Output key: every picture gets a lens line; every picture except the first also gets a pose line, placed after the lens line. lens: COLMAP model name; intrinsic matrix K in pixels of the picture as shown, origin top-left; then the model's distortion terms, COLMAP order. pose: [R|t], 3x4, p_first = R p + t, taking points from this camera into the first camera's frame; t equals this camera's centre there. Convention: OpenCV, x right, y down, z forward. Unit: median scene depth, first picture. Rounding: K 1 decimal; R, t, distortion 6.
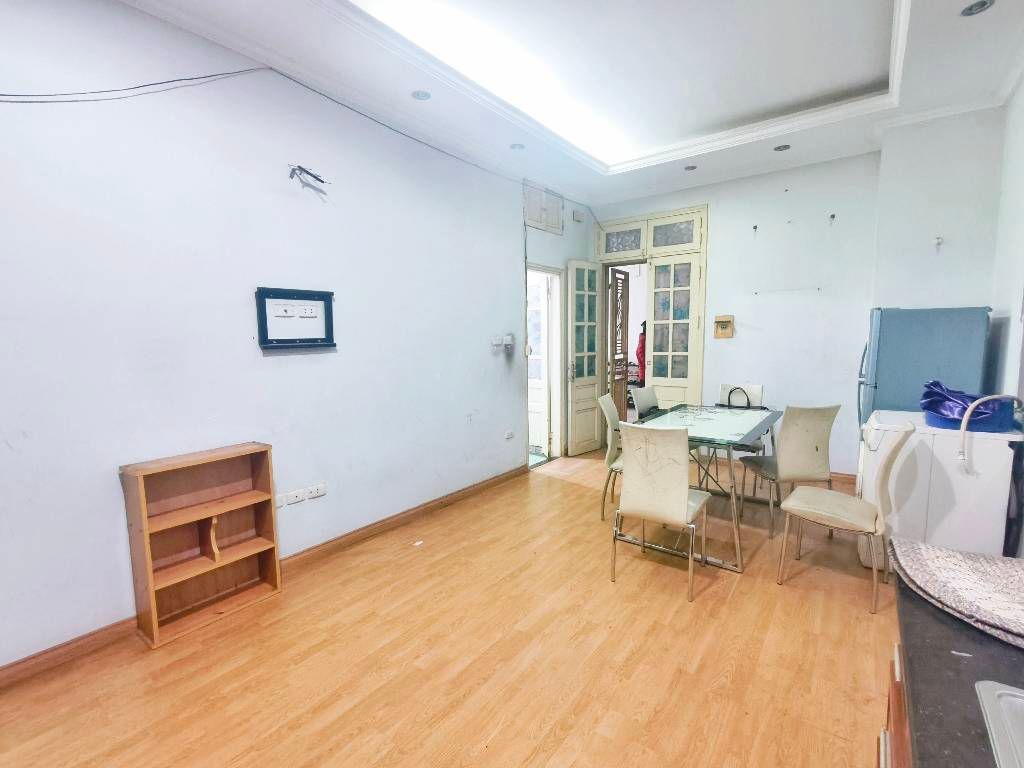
lens RADIAL K [[469.1, 0, 507.8], [0, 469.1, 386.7], [0, 0, 1]] dist [-0.002035, -0.000351]
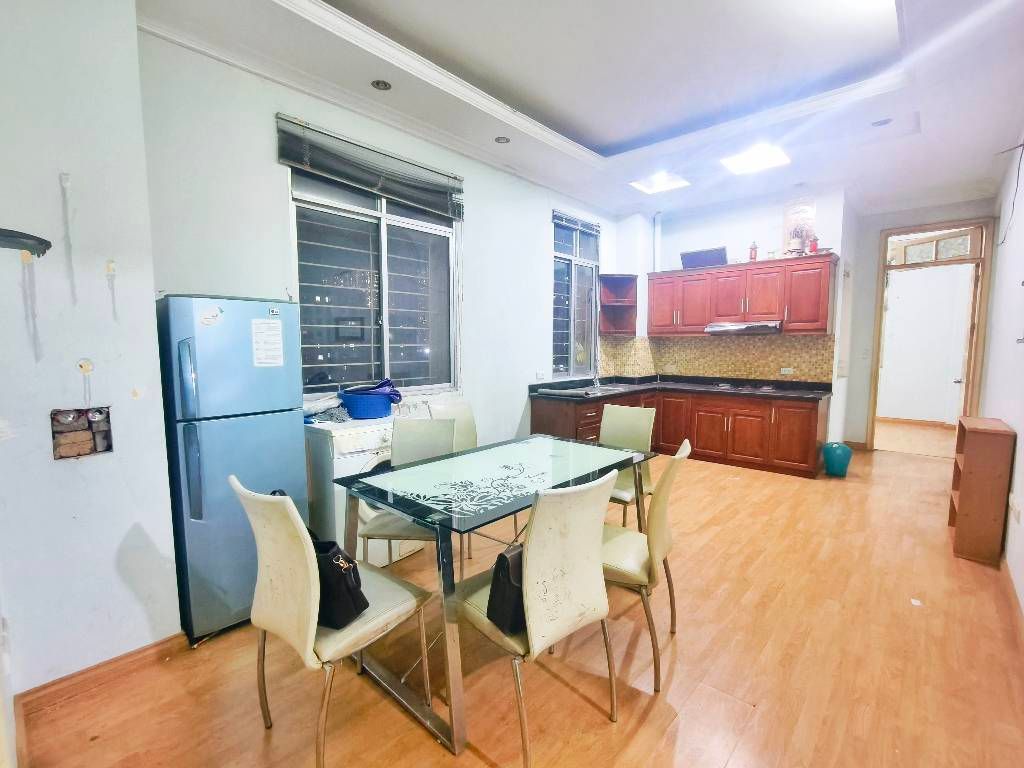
lens RADIAL K [[469.1, 0, 507.8], [0, 469.1, 386.7], [0, 0, 1]] dist [-0.002035, -0.000351]
pose [[-0.996492, 0.007773, 0.083324, 0.405290], [0.024217, 0.979861, 0.198209, -0.176481], [-0.080105, 0.199532, -0.976612, 1.727017]]
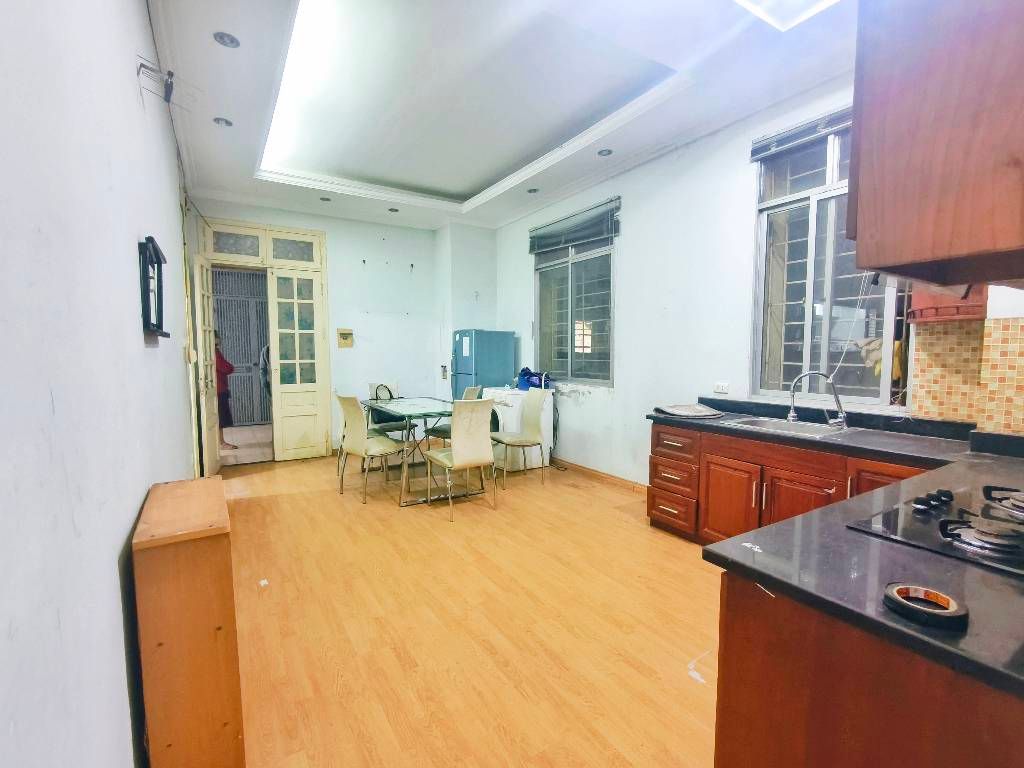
lens RADIAL K [[473.1, 0, 511.4], [0, 473.1, 386.0], [0, 0, 1]] dist [-0.003653, -0.001138]
pose [[0.355205, -0.053161, 0.933276, -0.788196], [0.097358, 0.995056, 0.019626, 0.018755], [-0.929705, 0.083891, 0.358624, 0.275397]]
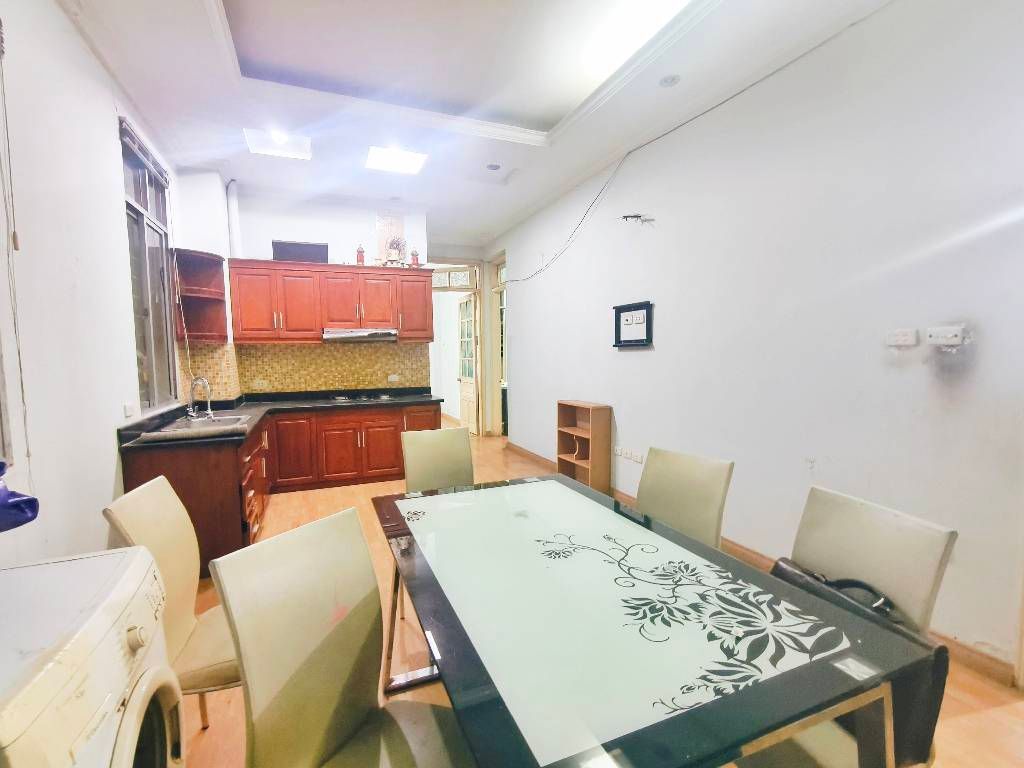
lens RADIAL K [[473.1, 0, 511.4], [0, 473.1, 386.0], [0, 0, 1]] dist [-0.003653, -0.001138]
pose [[-0.494225, 0.083394, -0.865325, 0.818594], [-0.073568, 0.987805, 0.137215, -0.116963], [0.866216, 0.131475, -0.482063, 1.219643]]
